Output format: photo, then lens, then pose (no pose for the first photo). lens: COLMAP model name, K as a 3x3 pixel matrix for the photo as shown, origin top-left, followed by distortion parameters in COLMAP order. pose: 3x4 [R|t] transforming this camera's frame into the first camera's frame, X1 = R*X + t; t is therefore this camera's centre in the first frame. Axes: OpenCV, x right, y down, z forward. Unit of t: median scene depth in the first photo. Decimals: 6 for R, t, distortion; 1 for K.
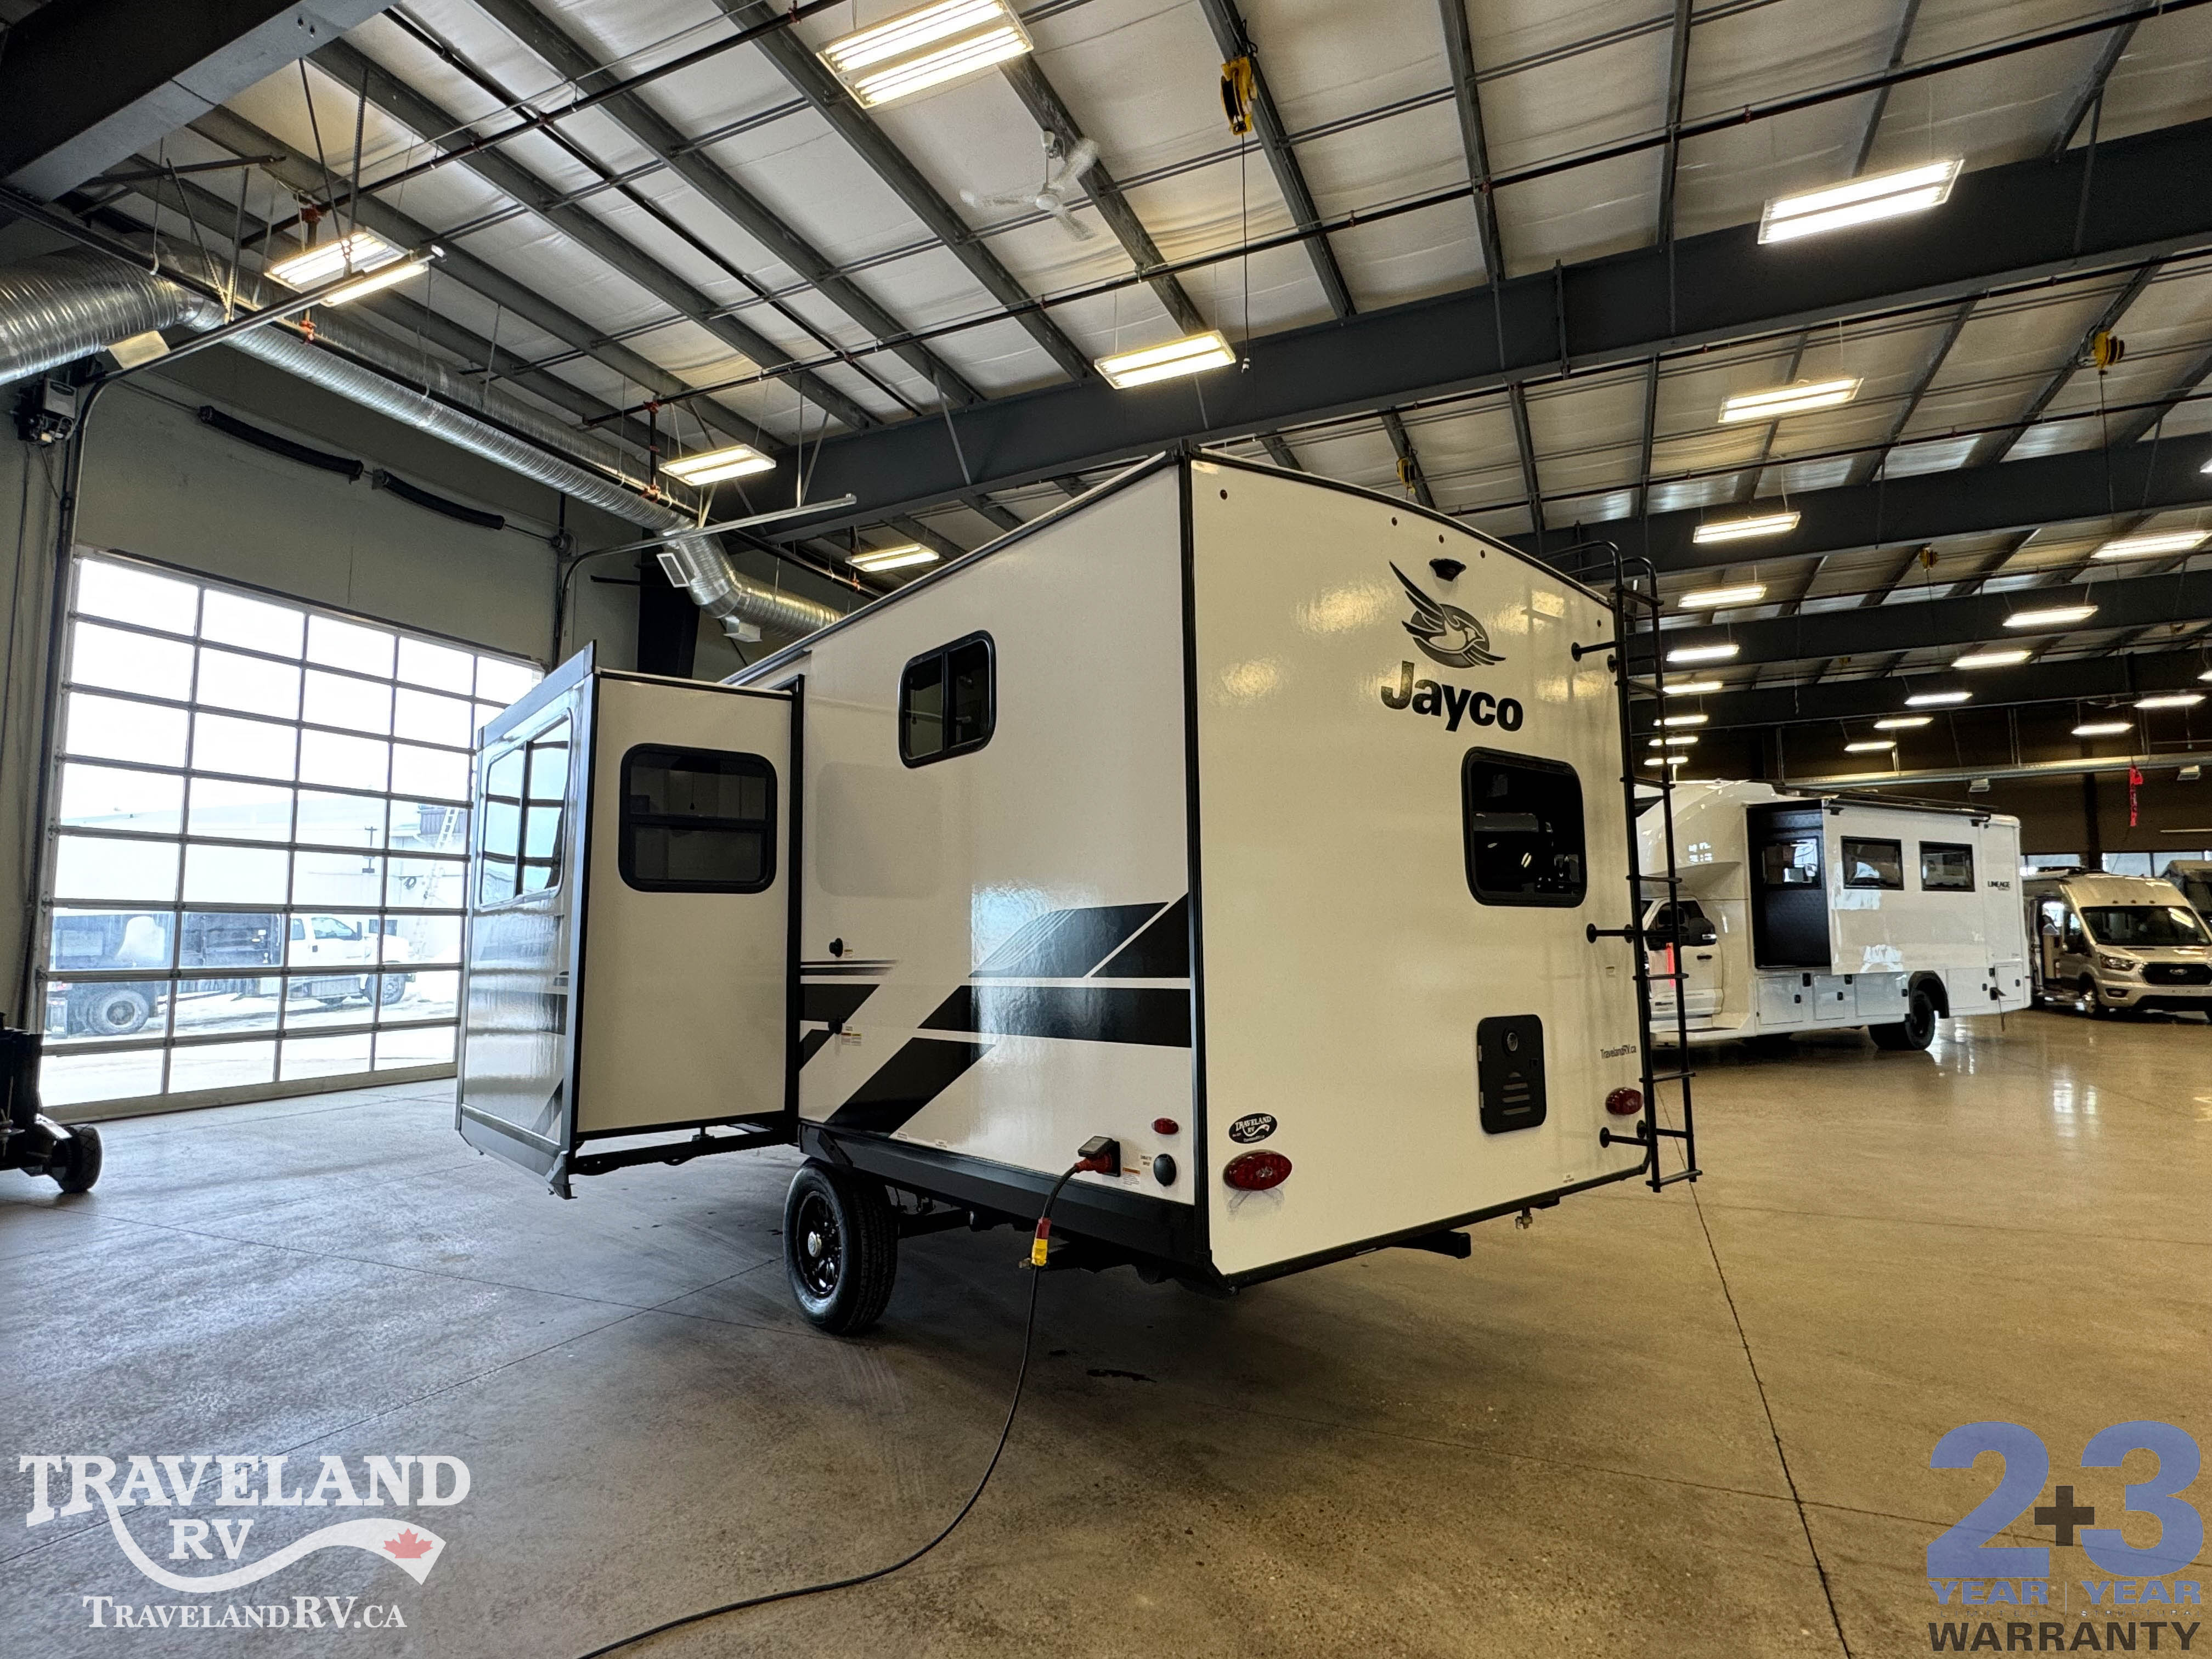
lens RADIAL K [[1142.7, 0, 1106.0], [0, 1142.7, 829.5], [0, 0, 1]] dist [-0.001629, -0.001584]
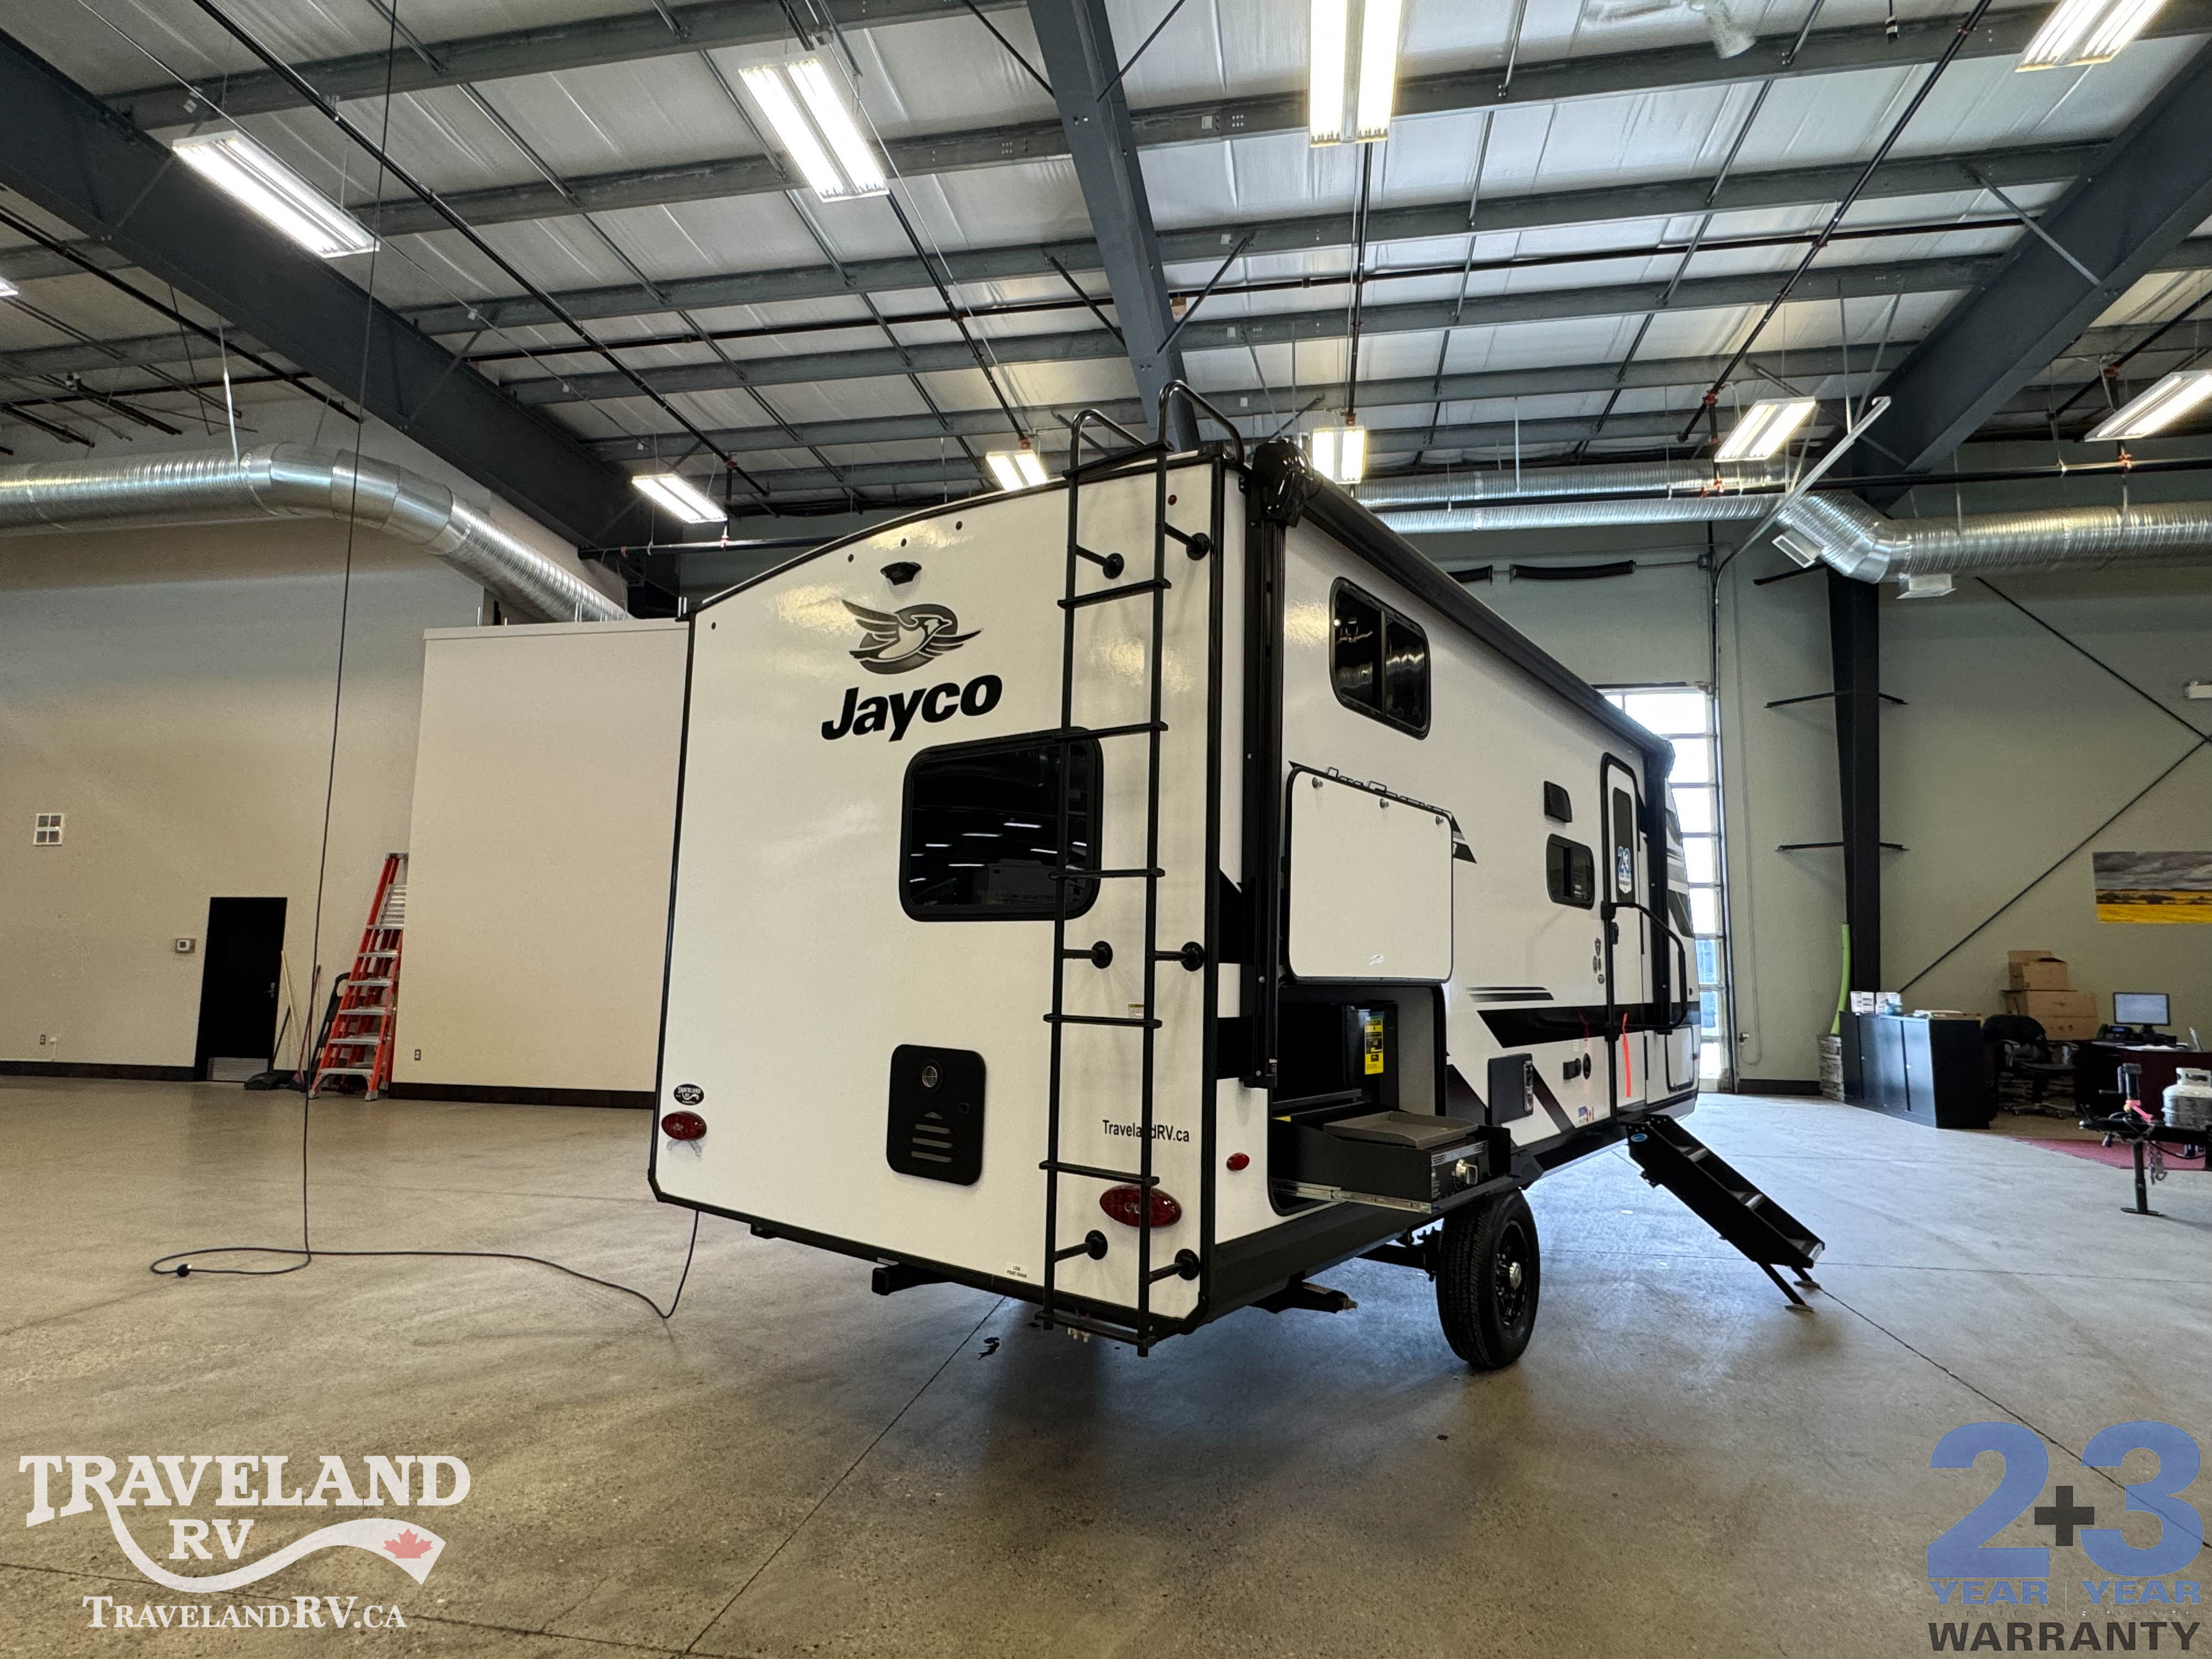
lens RADIAL K [[1143.9, 0, 1106.0], [0, 1143.9, 829.5], [0, 0, 1]] dist [0.001119, 0.000473]
pose [[0.233016, -0.100240, -0.967293, 1.294221], [0.078771, 0.993350, -0.083964, 0.084180], [0.969277, -0.056630, 0.239363, 0.959266]]
